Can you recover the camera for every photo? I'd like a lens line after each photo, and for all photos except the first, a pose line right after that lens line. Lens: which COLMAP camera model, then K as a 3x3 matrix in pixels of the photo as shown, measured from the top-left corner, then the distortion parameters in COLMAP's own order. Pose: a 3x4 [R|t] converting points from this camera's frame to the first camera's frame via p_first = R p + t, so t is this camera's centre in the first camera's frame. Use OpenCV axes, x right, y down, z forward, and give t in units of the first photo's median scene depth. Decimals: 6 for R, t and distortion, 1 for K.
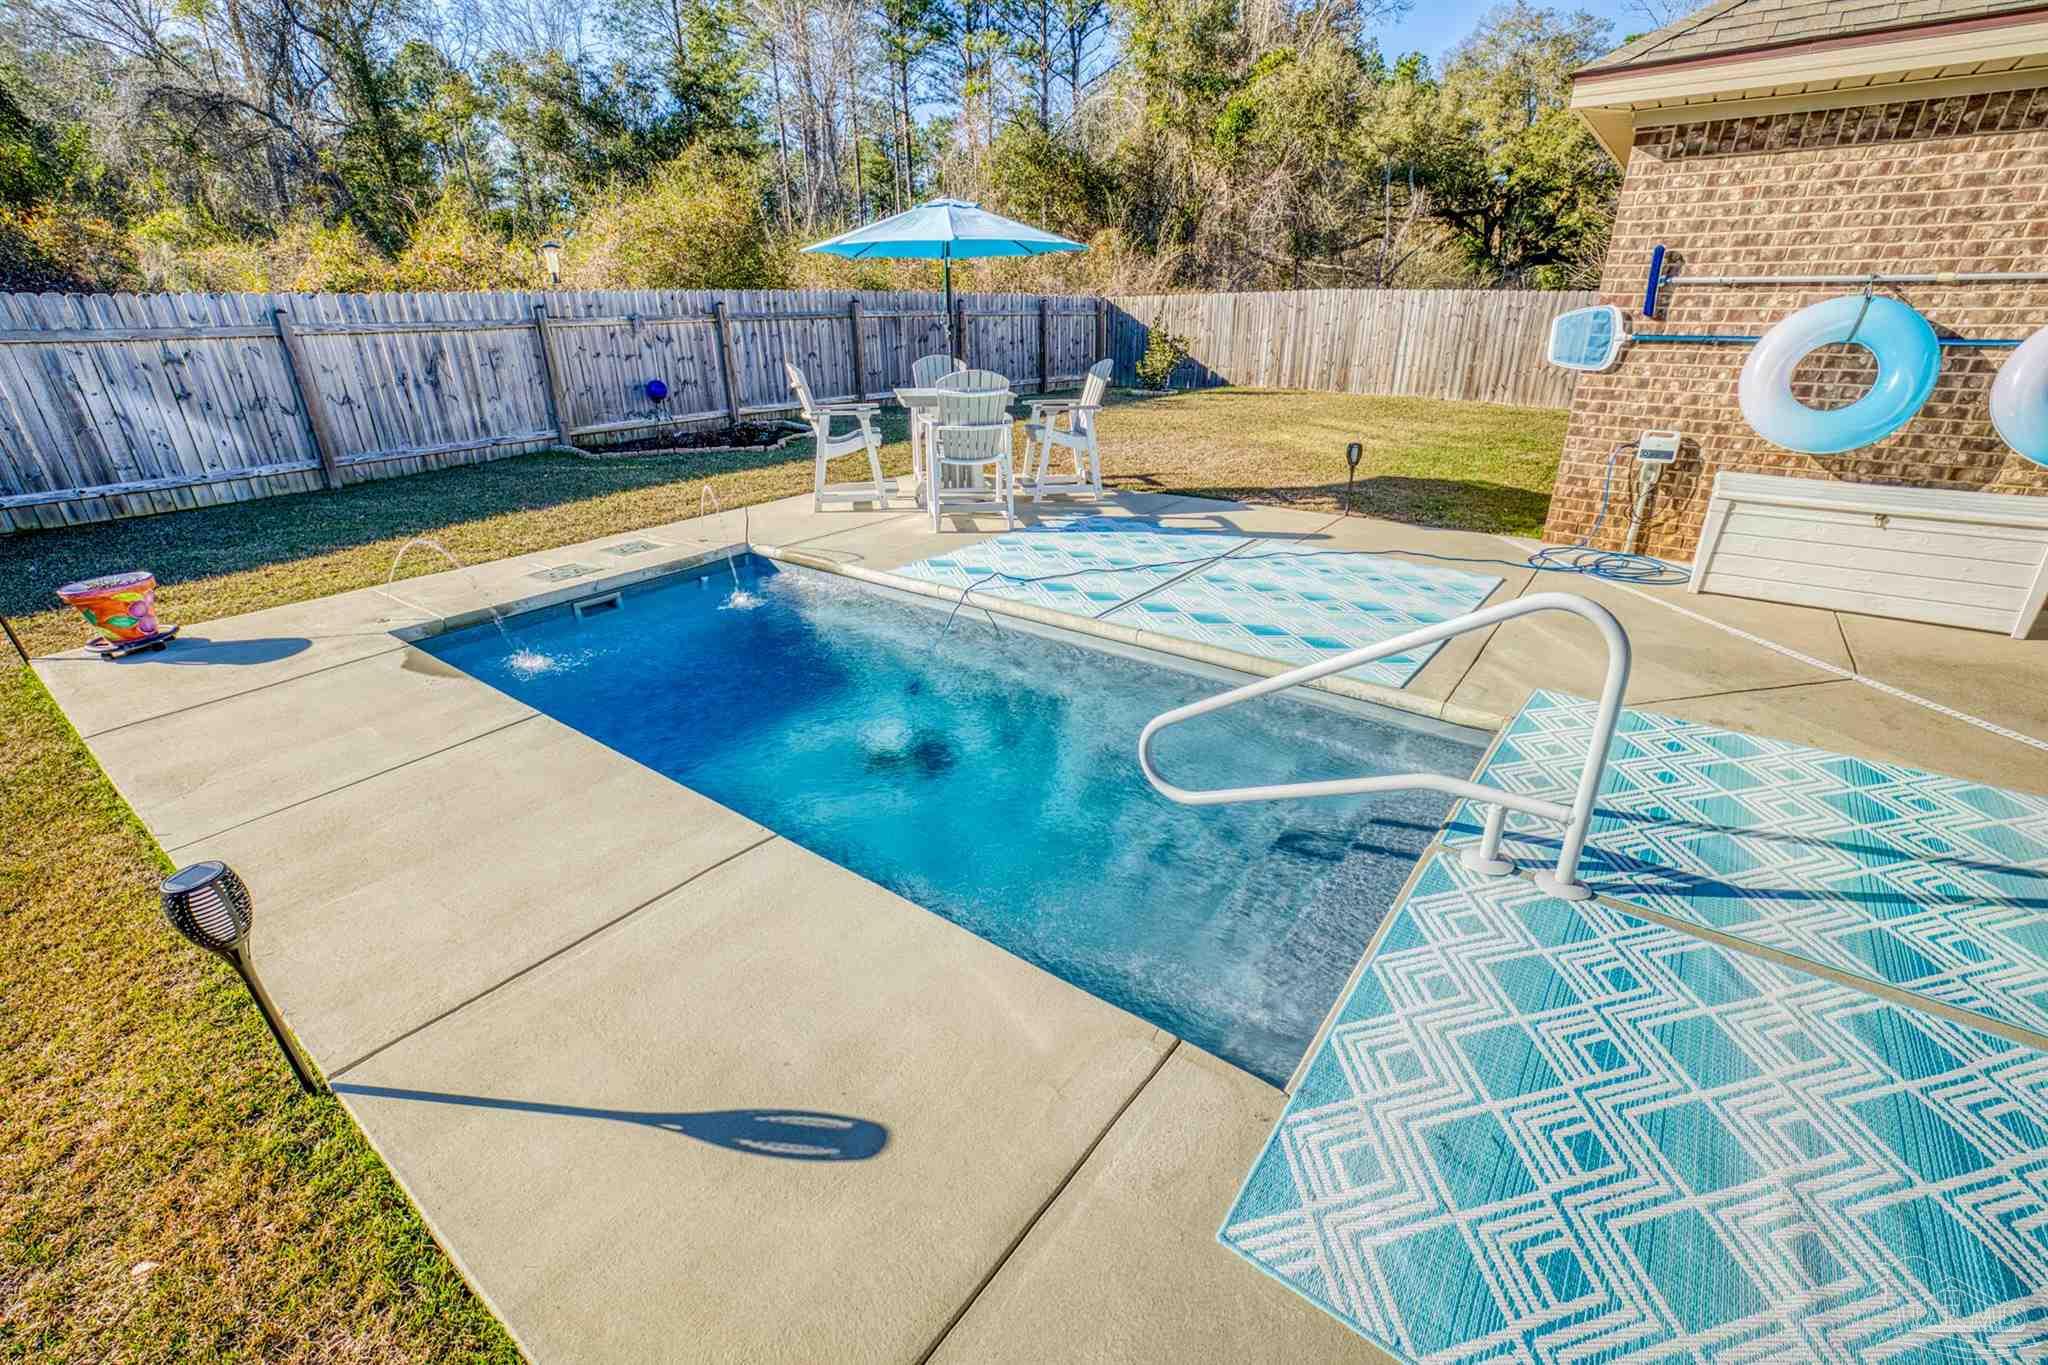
lens RADIAL K [[881.7, 0, 1032.6], [0, 881.7, 692.1], [0, 0, 1]] dist [-0.043471, 0.015254]
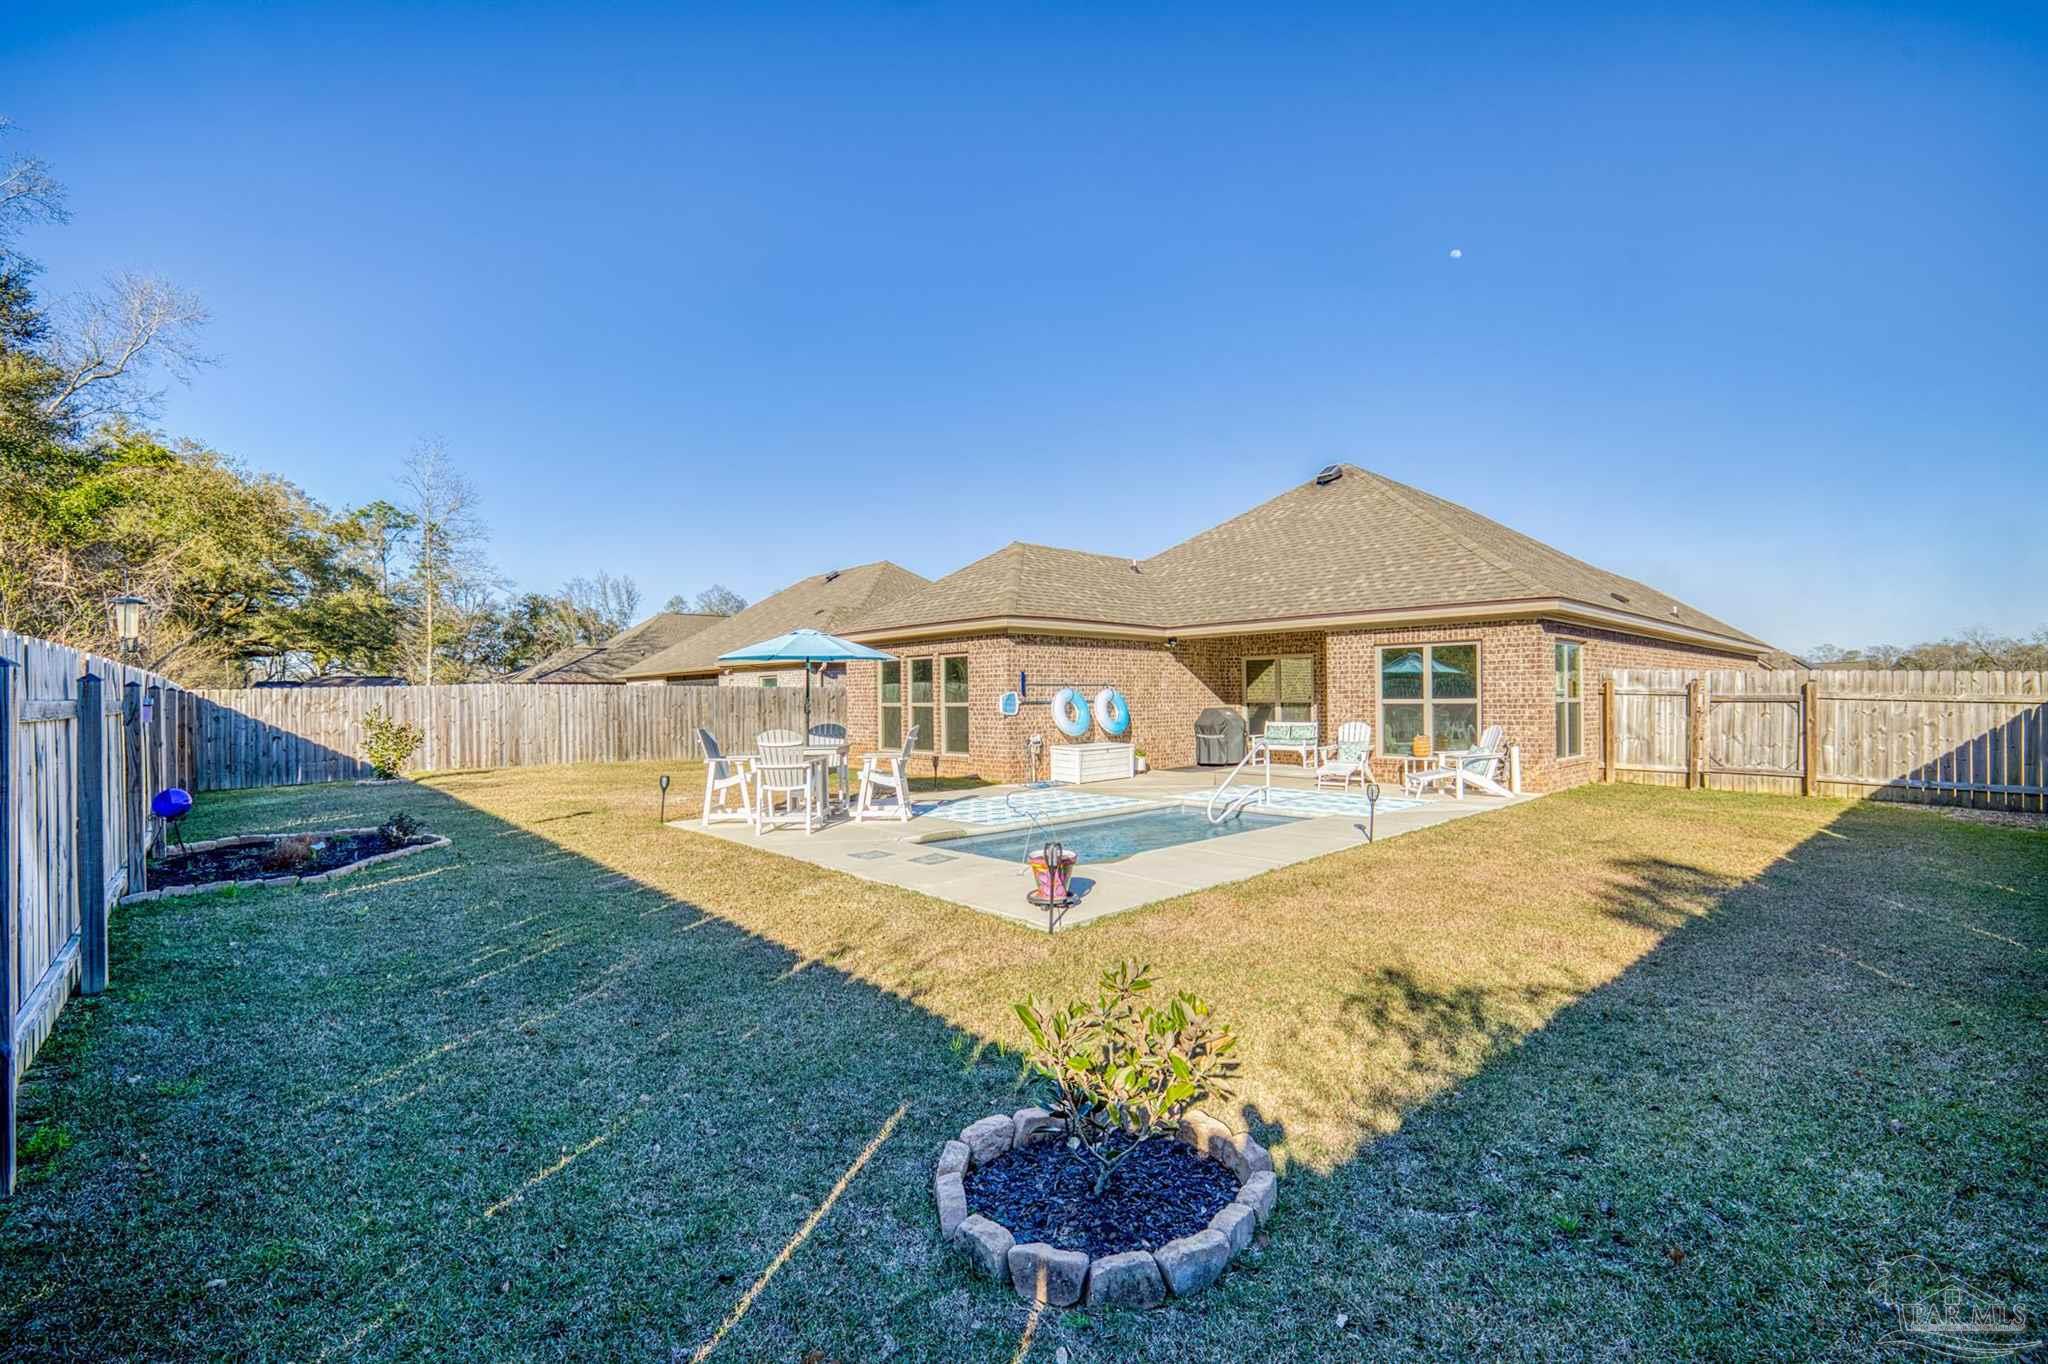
lens RADIAL K [[881.7, 0, 1025.0], [0, 881.7, 695.5], [0, 0, 1]] dist [-0.043471, 0.015254]
pose [[0.177354, 0.004931, 0.984135, -2.038638], [0.402986, 0.911945, -0.077193, -0.215921], [-0.897857, 0.410283, 0.159750, 0.548549]]
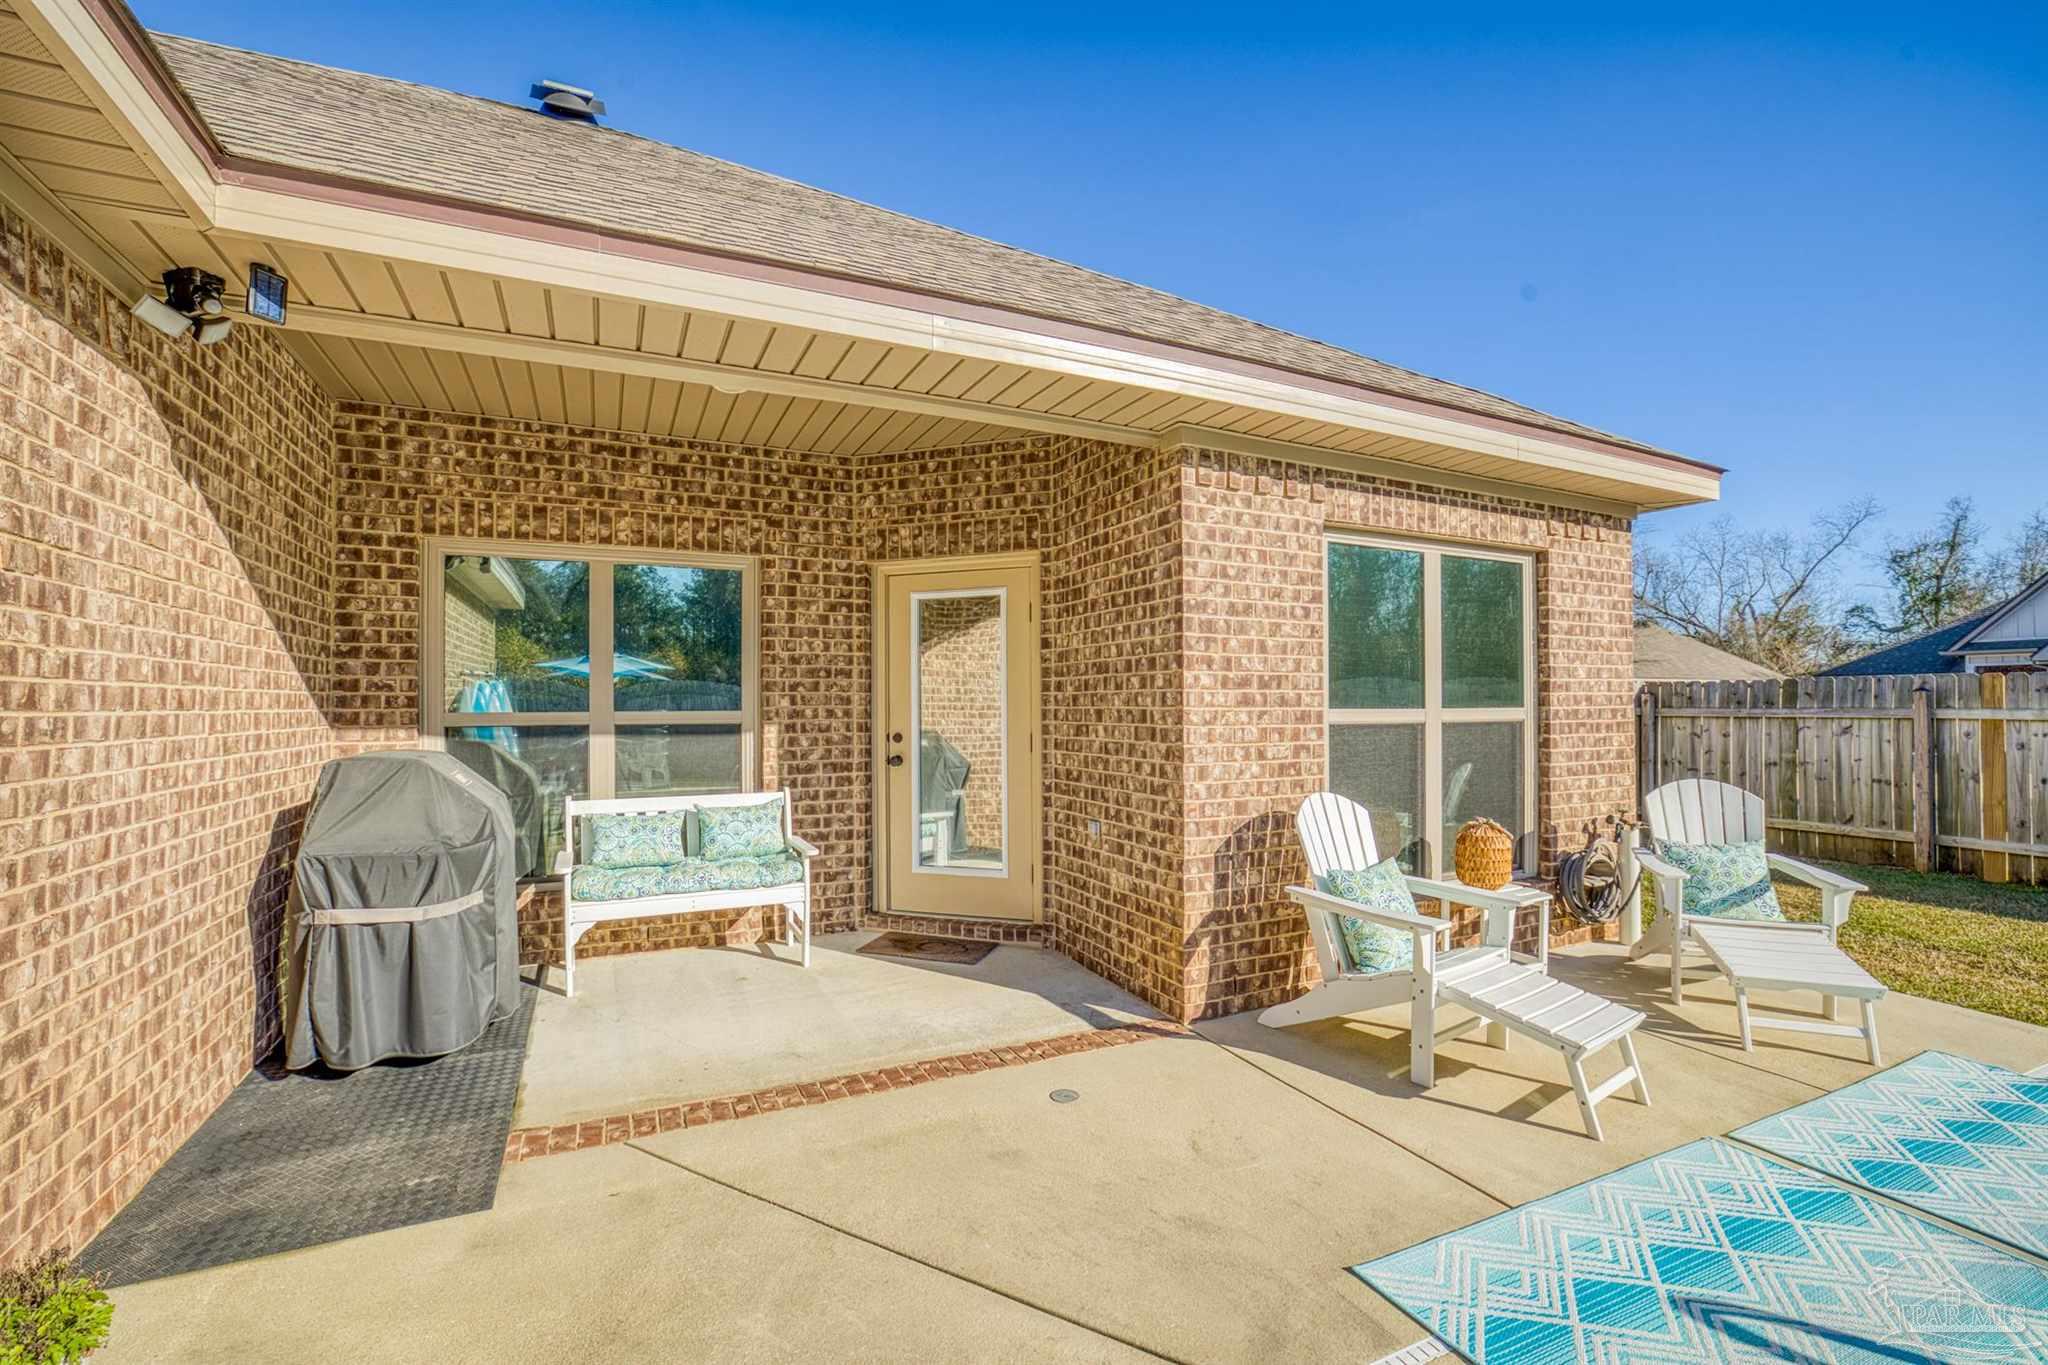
lens RADIAL K [[881.7, 0, 1028.2], [0, 881.7, 699.1], [0, 0, 1]] dist [-0.043471, 0.015254]
pose [[-0.889131, 0.011340, 0.457513, 0.688773], [0.190705, 0.917945, 0.347864, -0.313984], [-0.416027, 0.396546, -0.818335, 0.771036]]
